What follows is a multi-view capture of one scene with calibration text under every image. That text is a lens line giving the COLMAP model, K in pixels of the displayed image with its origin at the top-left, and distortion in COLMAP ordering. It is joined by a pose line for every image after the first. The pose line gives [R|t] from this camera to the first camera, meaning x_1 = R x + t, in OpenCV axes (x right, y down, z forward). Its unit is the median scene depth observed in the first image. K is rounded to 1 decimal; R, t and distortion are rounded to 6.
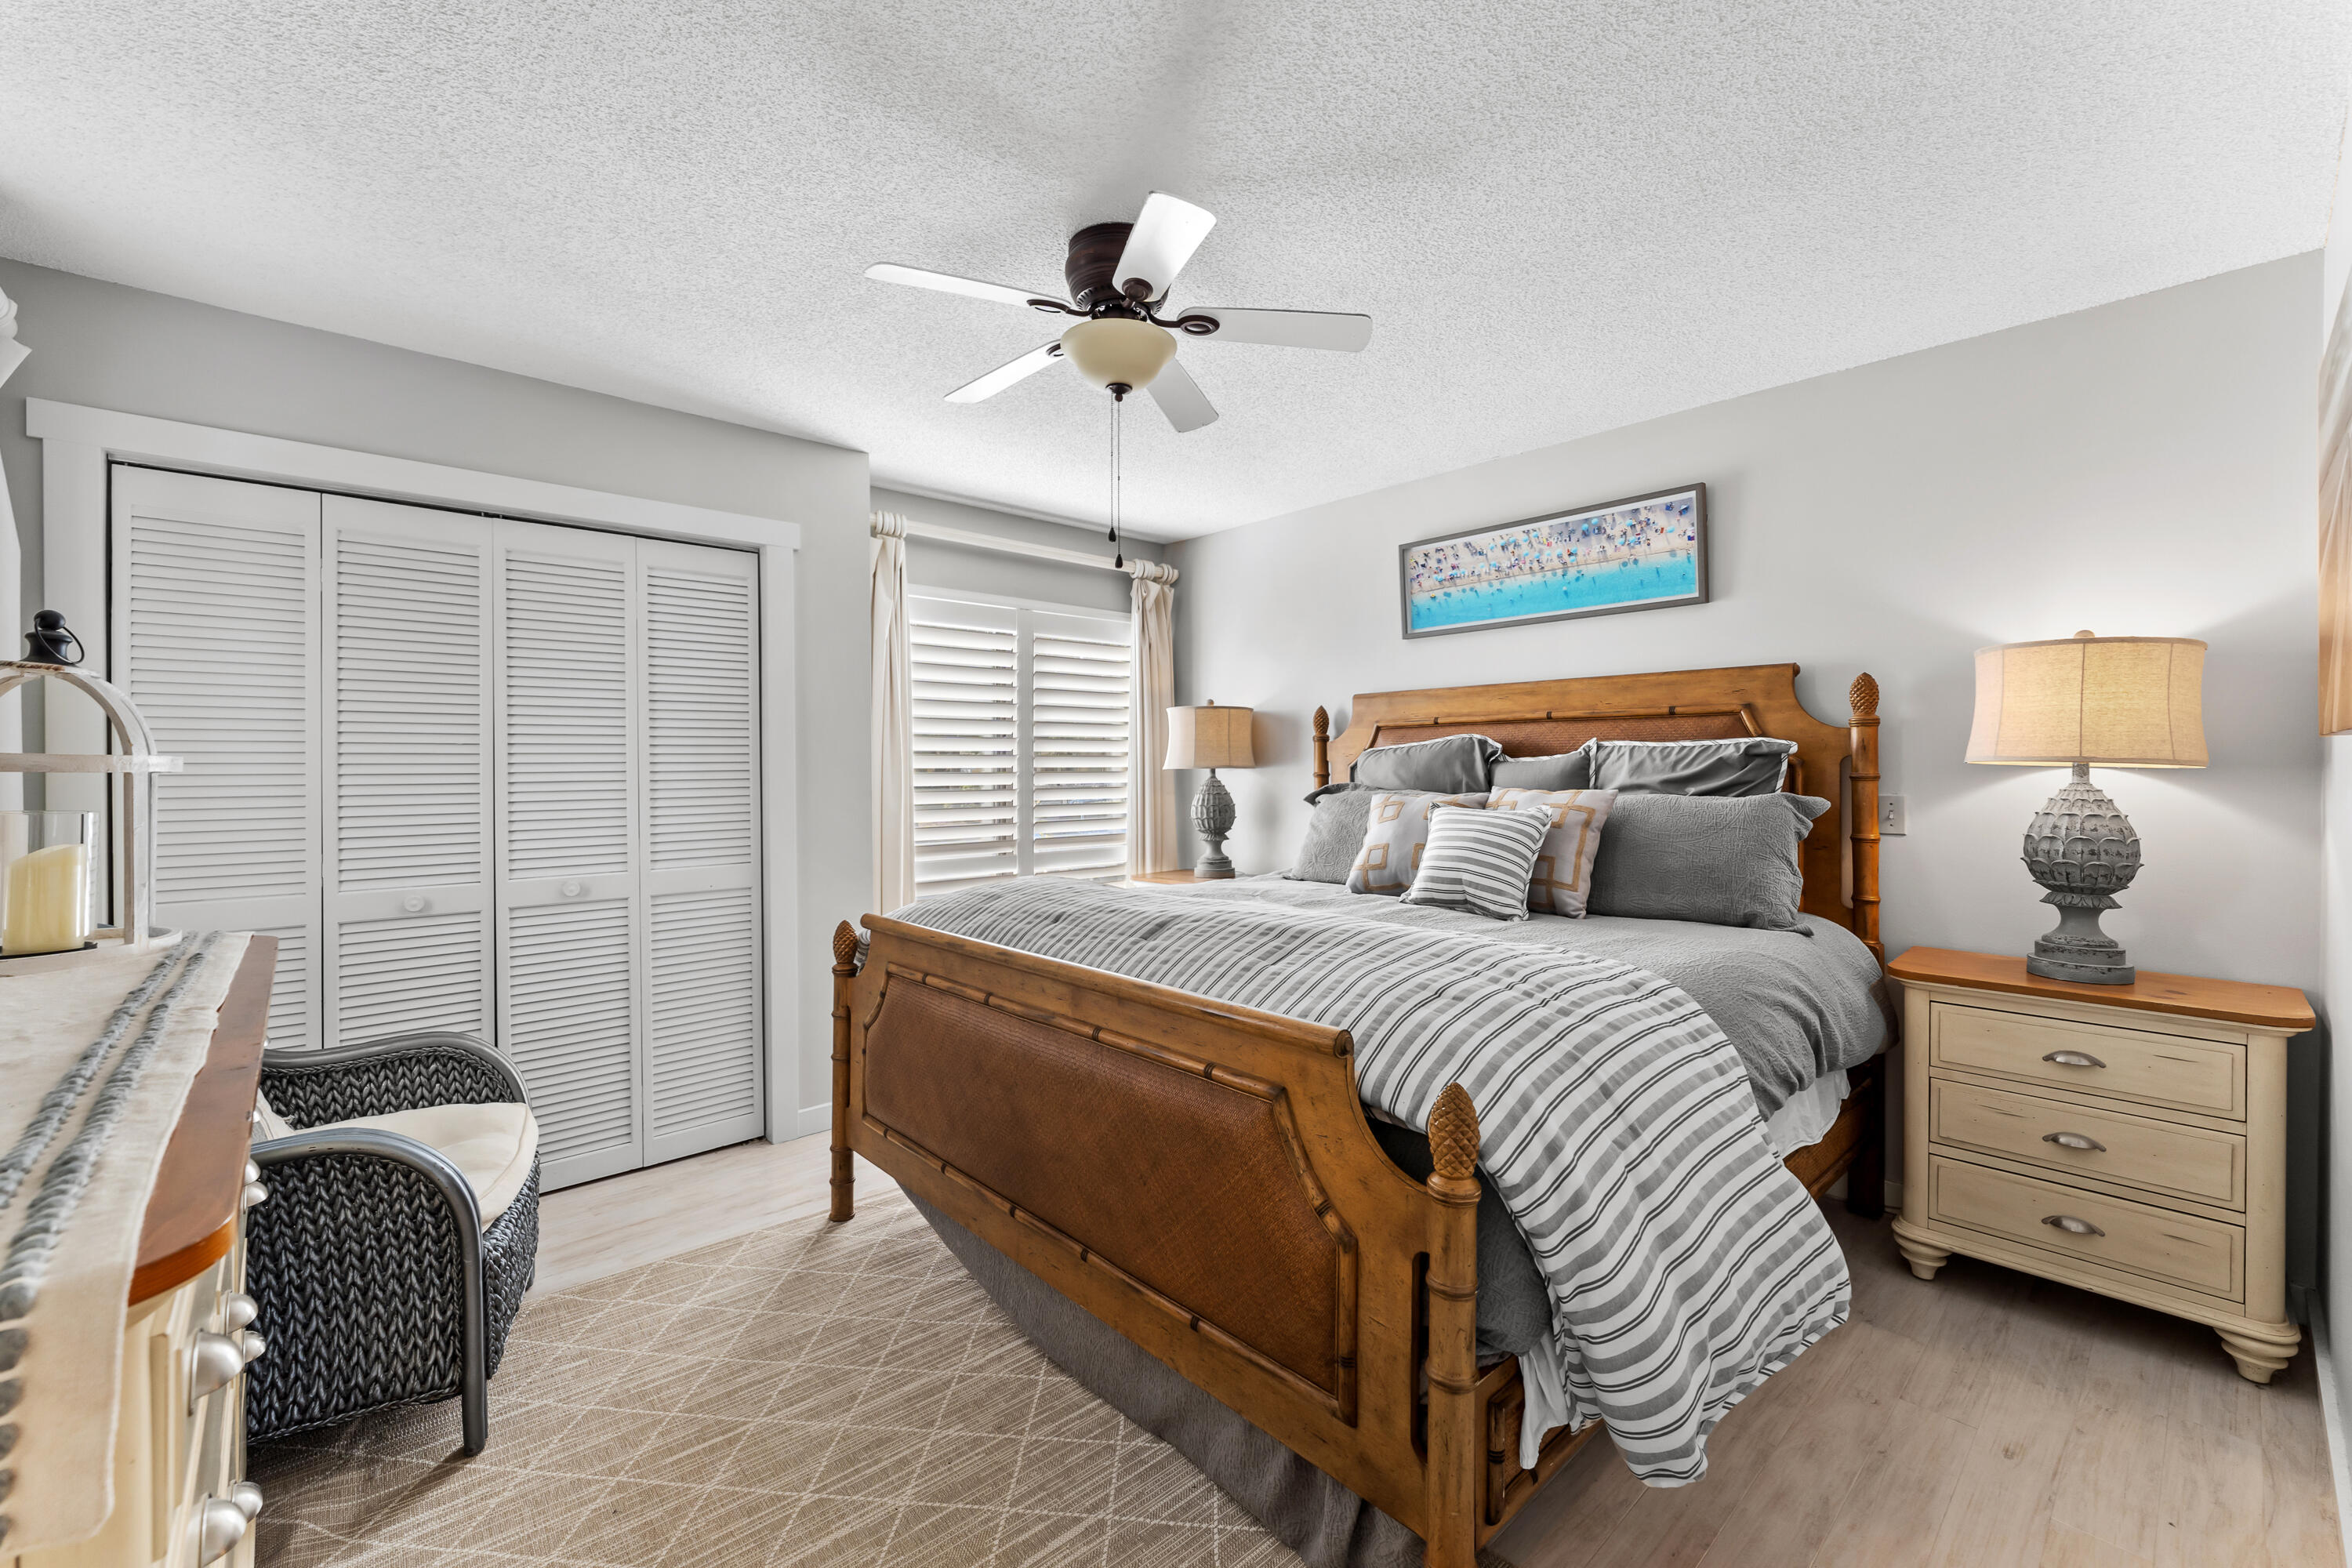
lens RADIAL K [[964.7, 0, 1180.4], [0, 964.7, 770.3], [0, 0, 1]] dist [-0.001677, -0.000155]
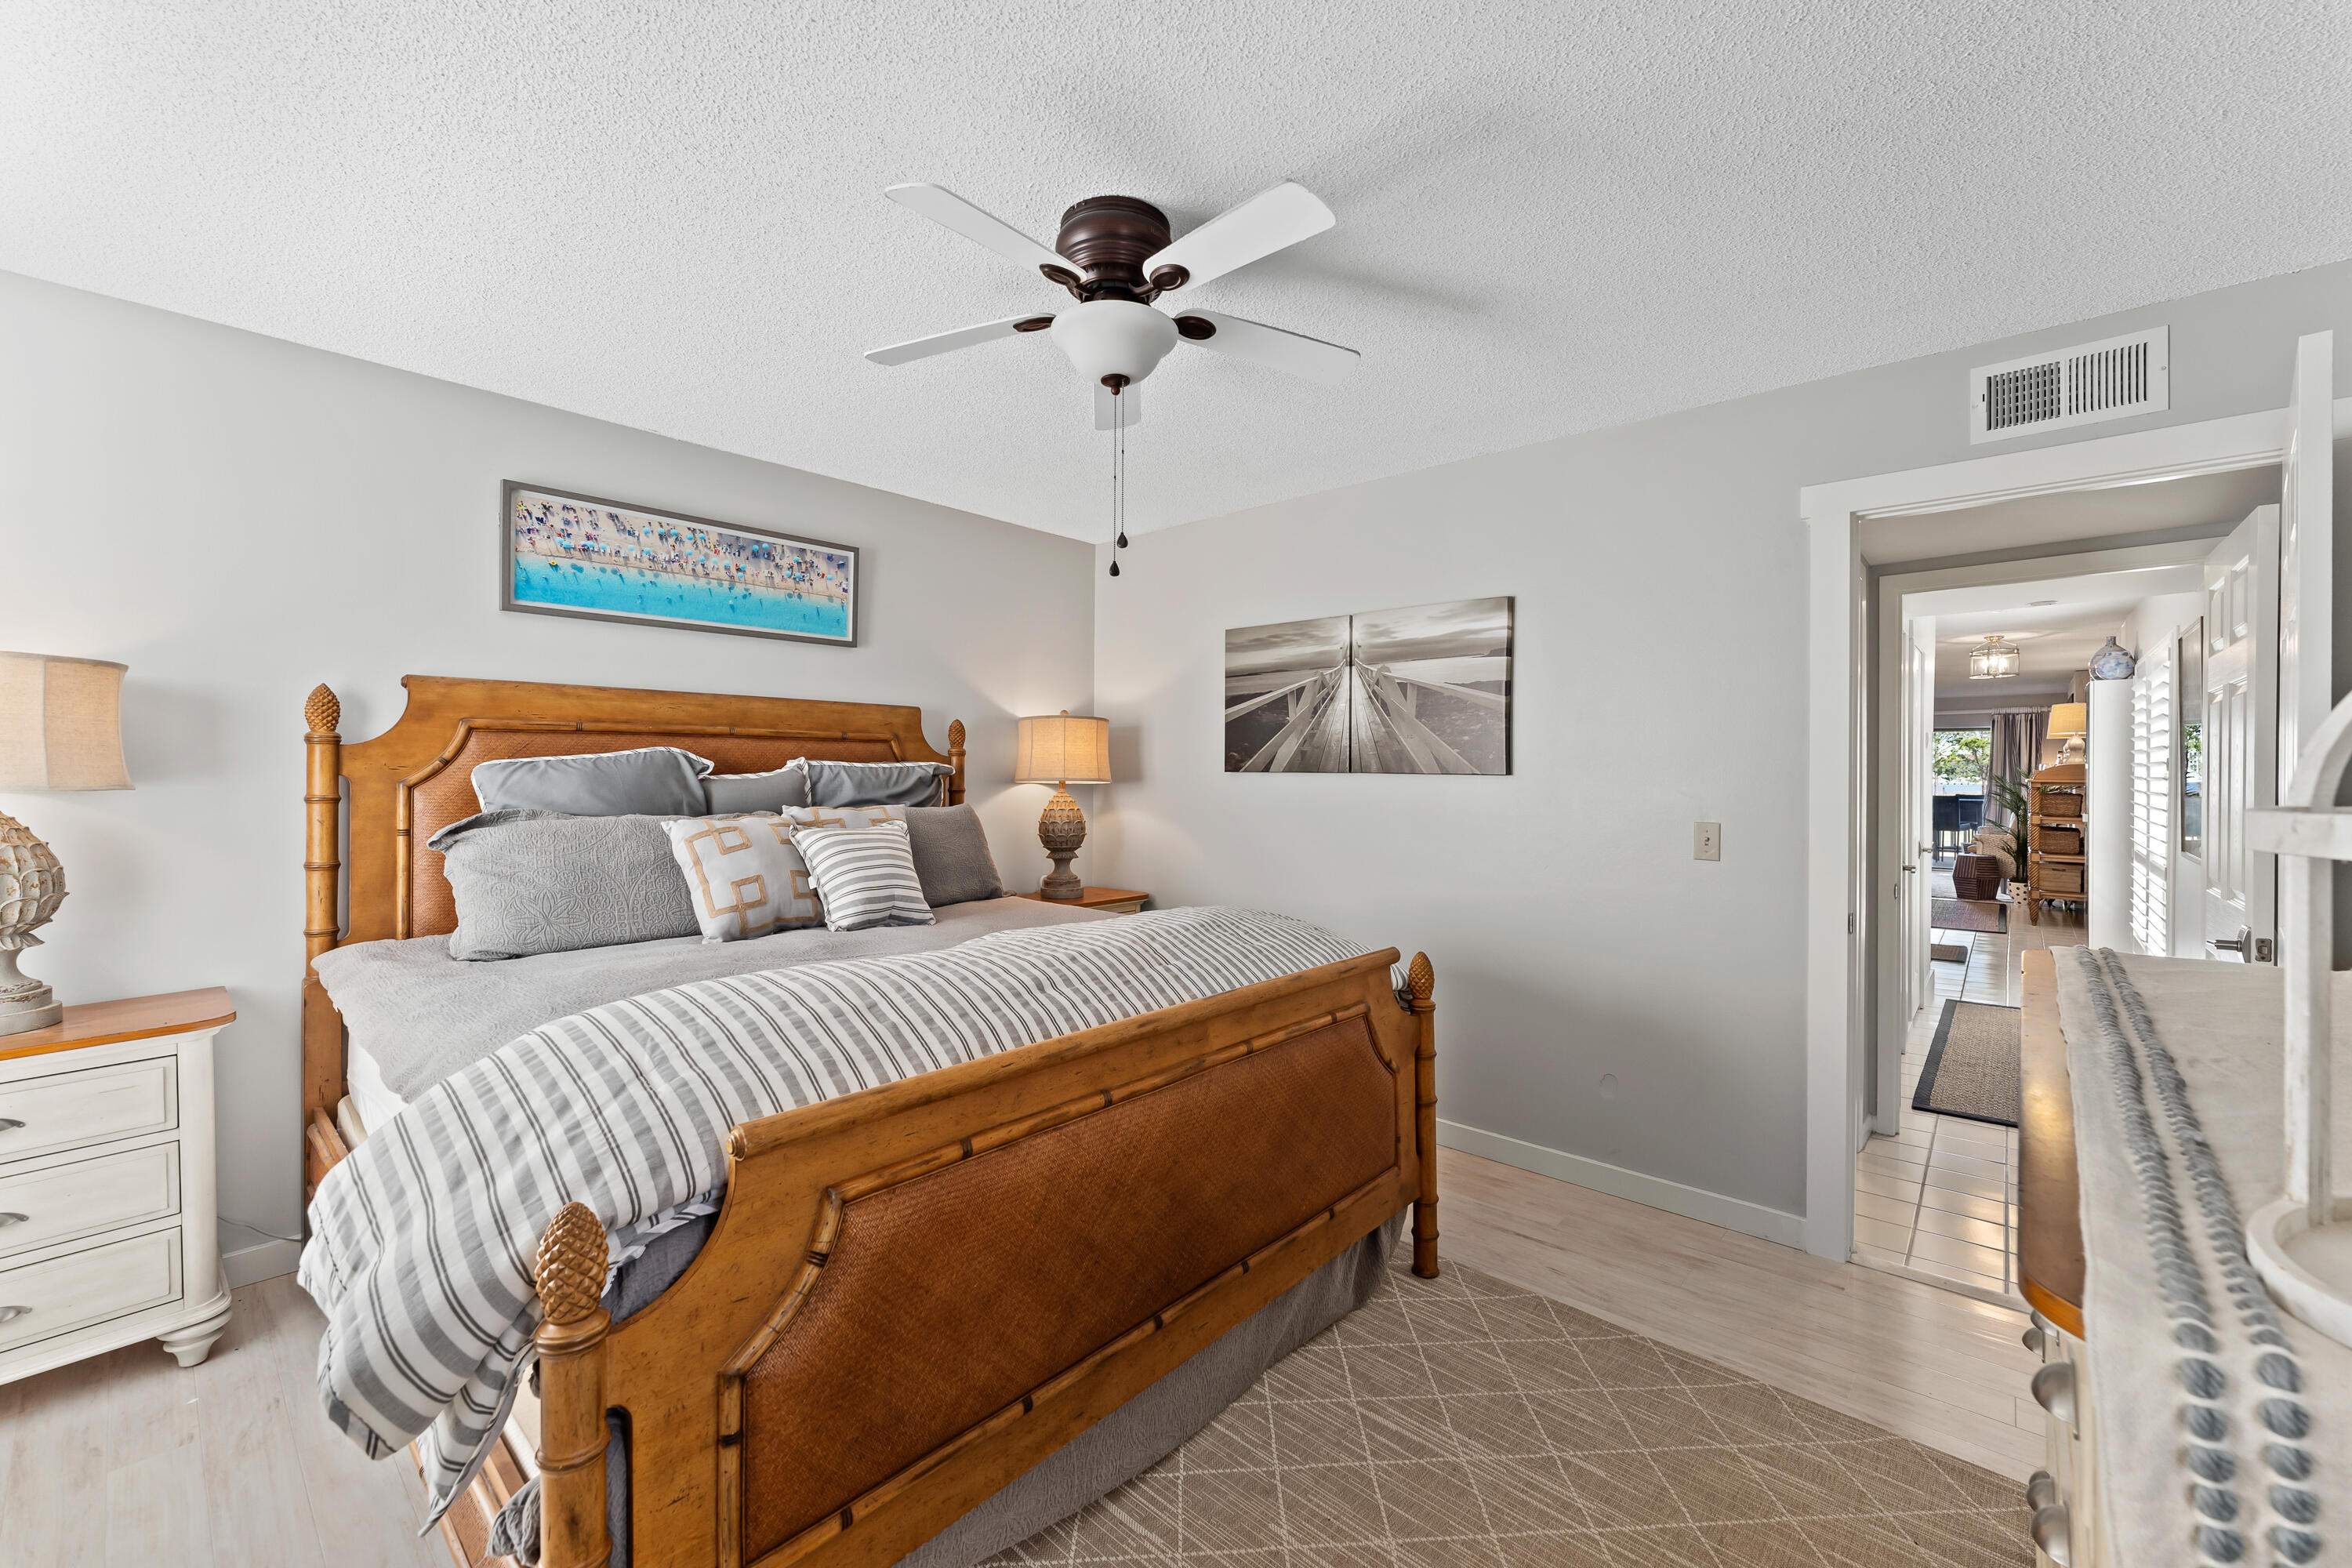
lens RADIAL K [[927.3, 0, 1176.0], [0, 927.3, 784.0], [0, 0, 1]] dist [0.013805, -0.000044]
pose [[-0.088791, -0.010860, 0.995991, -0.616573], [-0.000834, 0.999941, 0.010829, -0.014785], [-0.996050, 0.000130, -0.088795, 0.662861]]
